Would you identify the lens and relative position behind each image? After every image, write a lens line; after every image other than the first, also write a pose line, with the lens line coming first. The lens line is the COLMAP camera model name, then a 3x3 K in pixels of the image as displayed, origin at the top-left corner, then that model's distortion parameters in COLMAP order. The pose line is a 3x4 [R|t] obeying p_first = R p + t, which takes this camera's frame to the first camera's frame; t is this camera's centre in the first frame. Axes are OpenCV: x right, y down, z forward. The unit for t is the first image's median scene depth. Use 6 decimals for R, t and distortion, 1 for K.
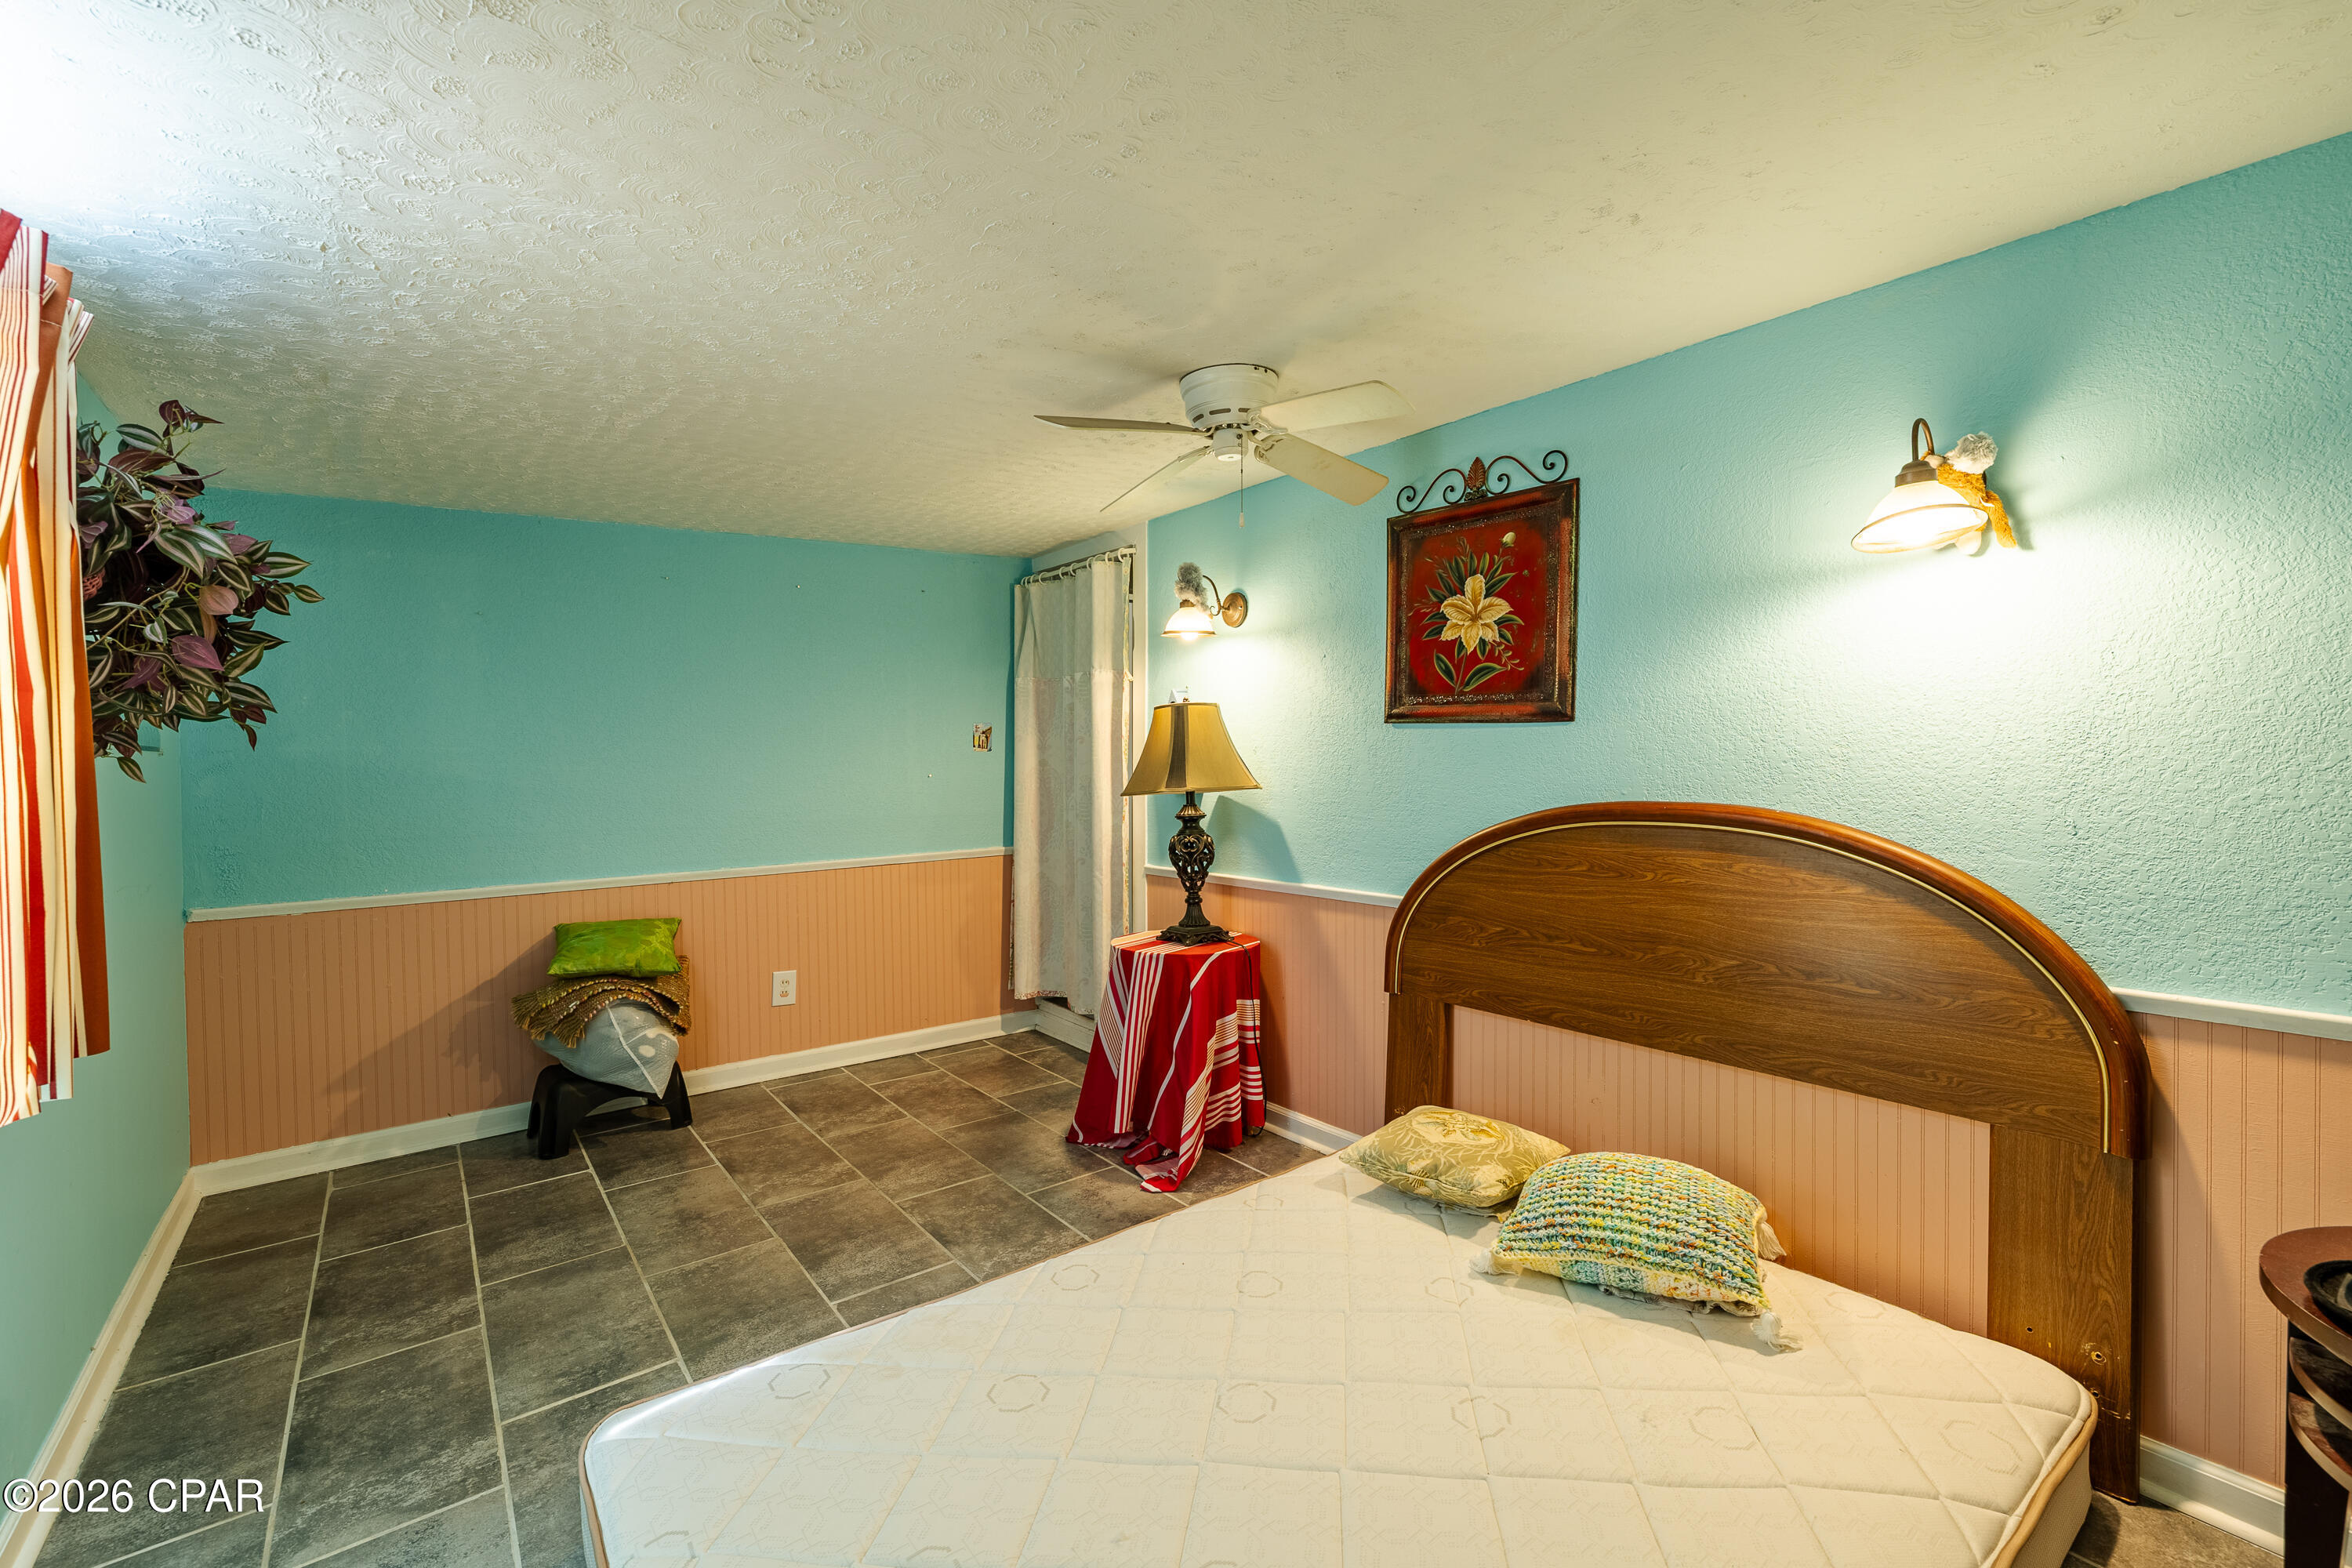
lens RADIAL K [[1001.7, 0, 1185.4], [0, 1001.7, 778.1], [0, 0, 1]] dist [0.003430, 0.000180]
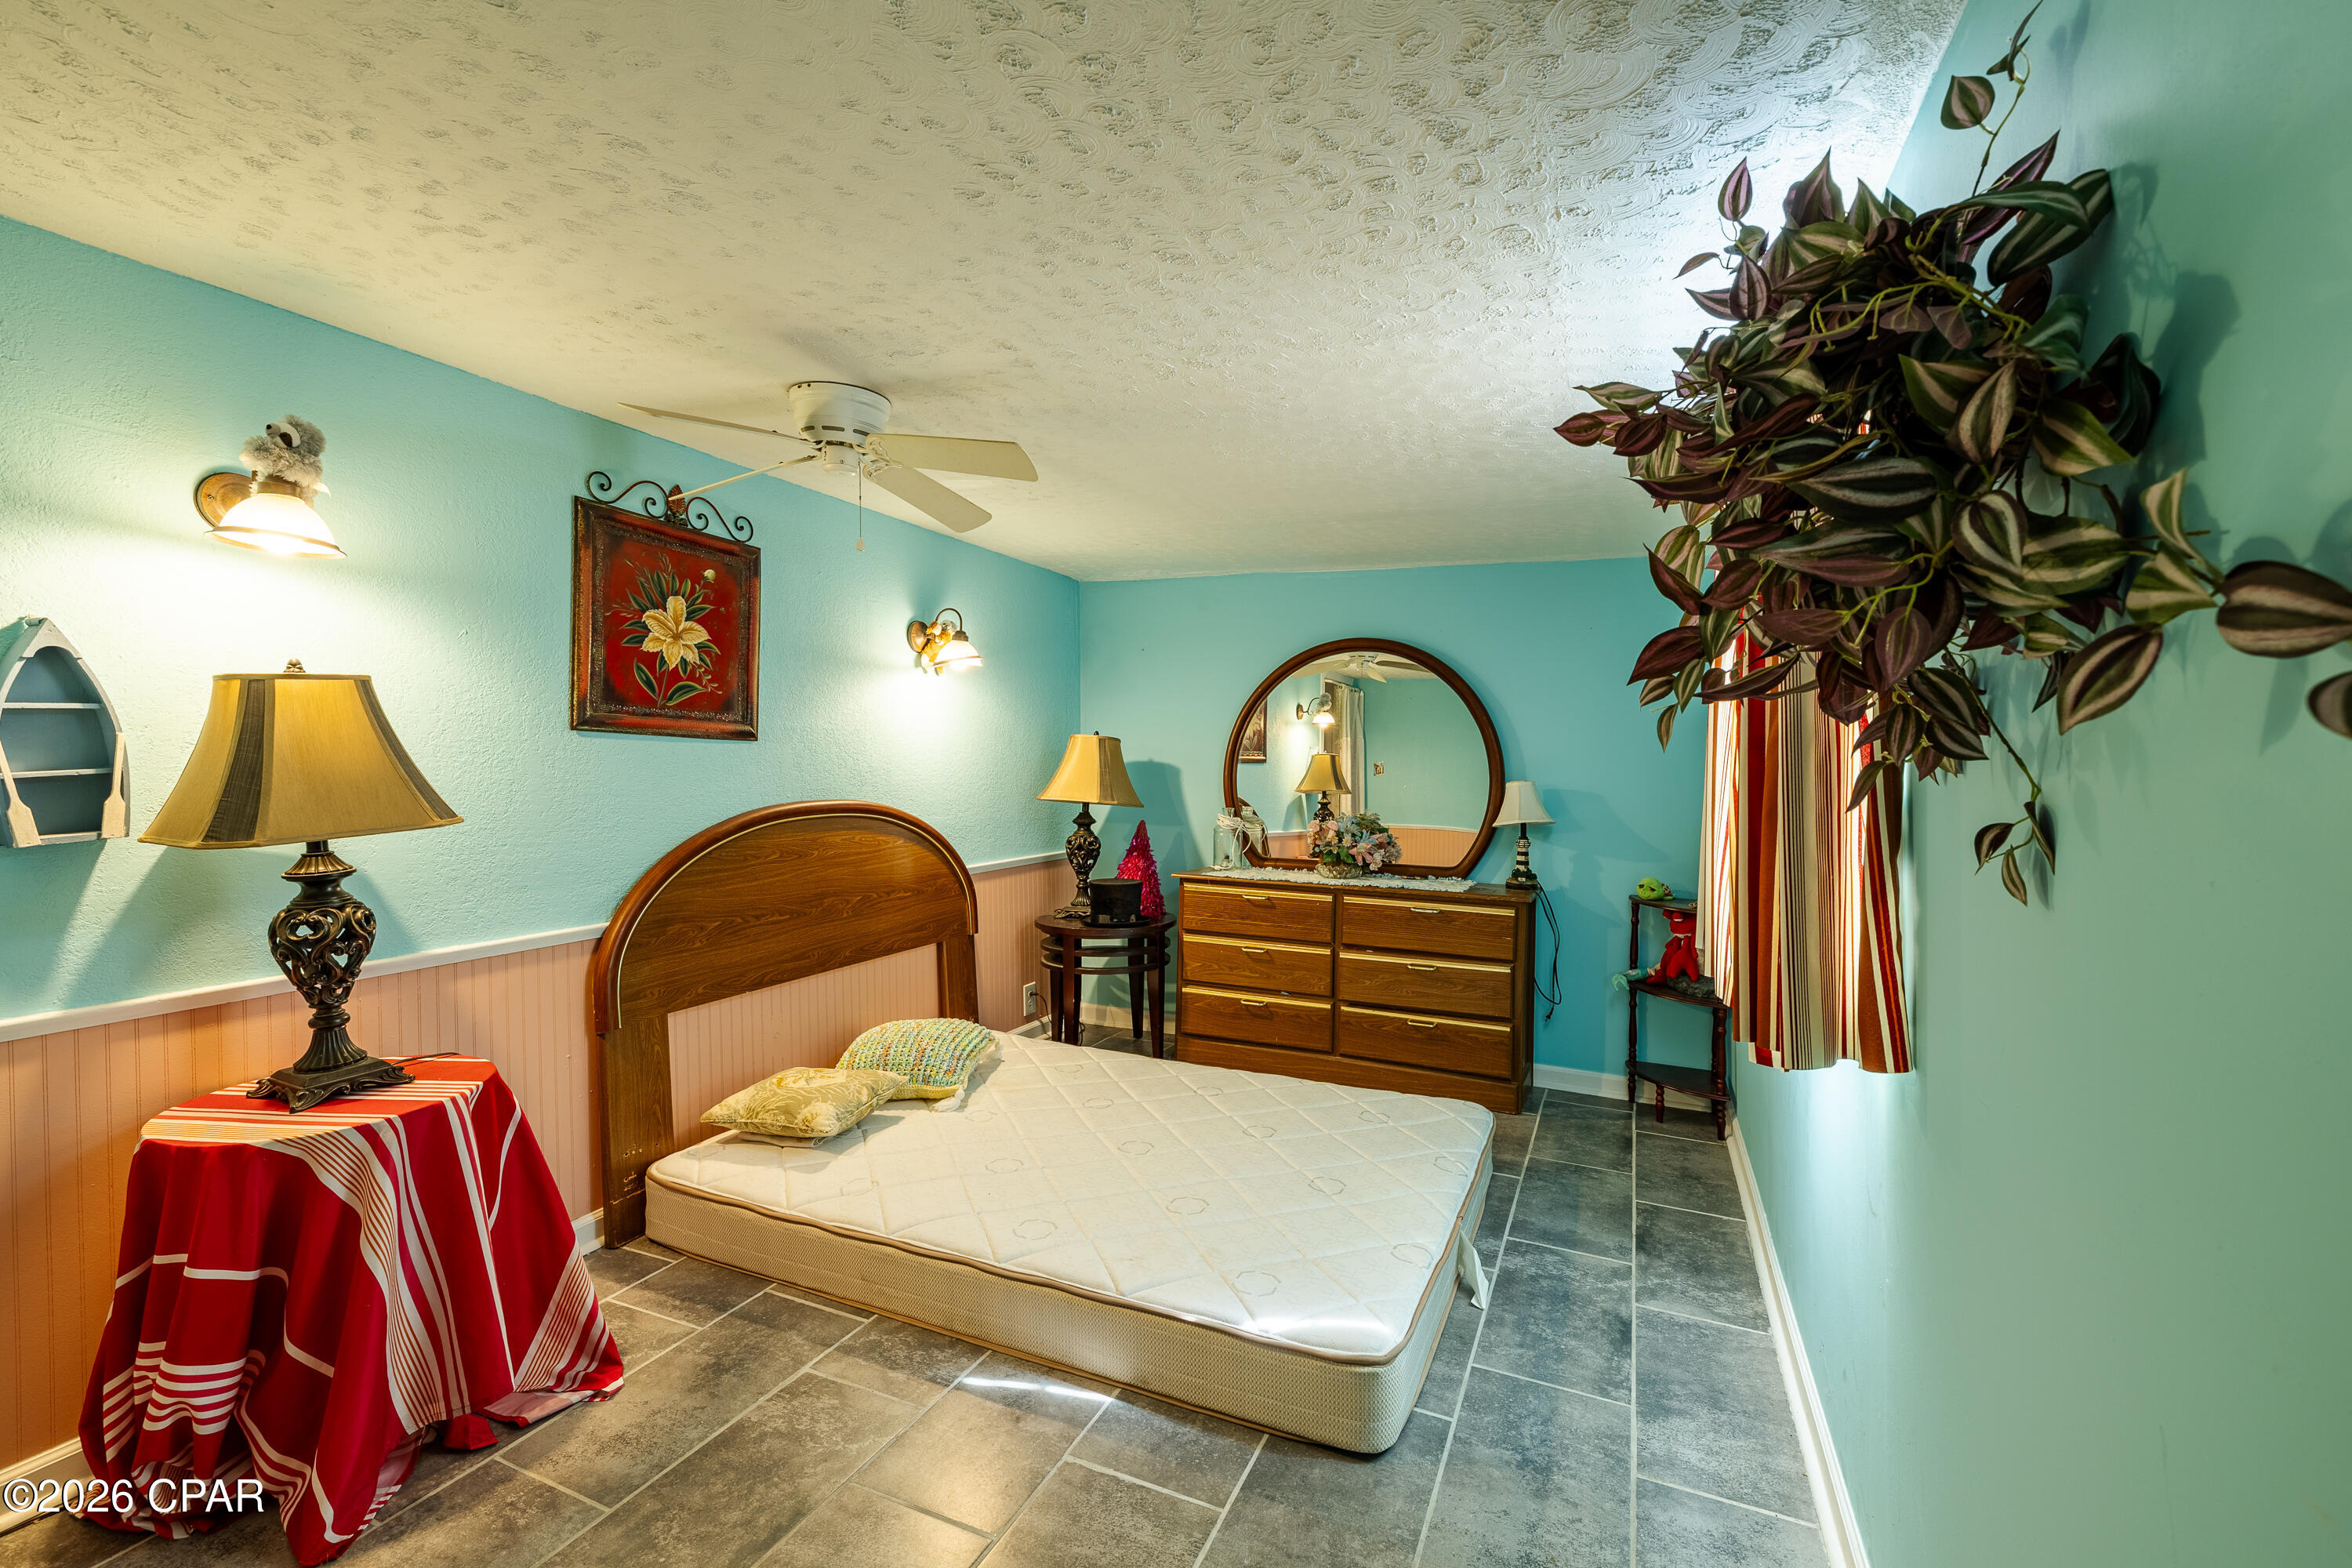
lens RADIAL K [[1001.7, 0, 1185.4], [0, 1001.7, 778.1], [0, 0, 1]] dist [0.003430, 0.000180]
pose [[-0.469290, -0.004961, 0.883030, -0.892603], [0.019592, 0.999680, 0.016028, -0.018472], [-0.882827, 0.024822, -0.469042, 1.031471]]
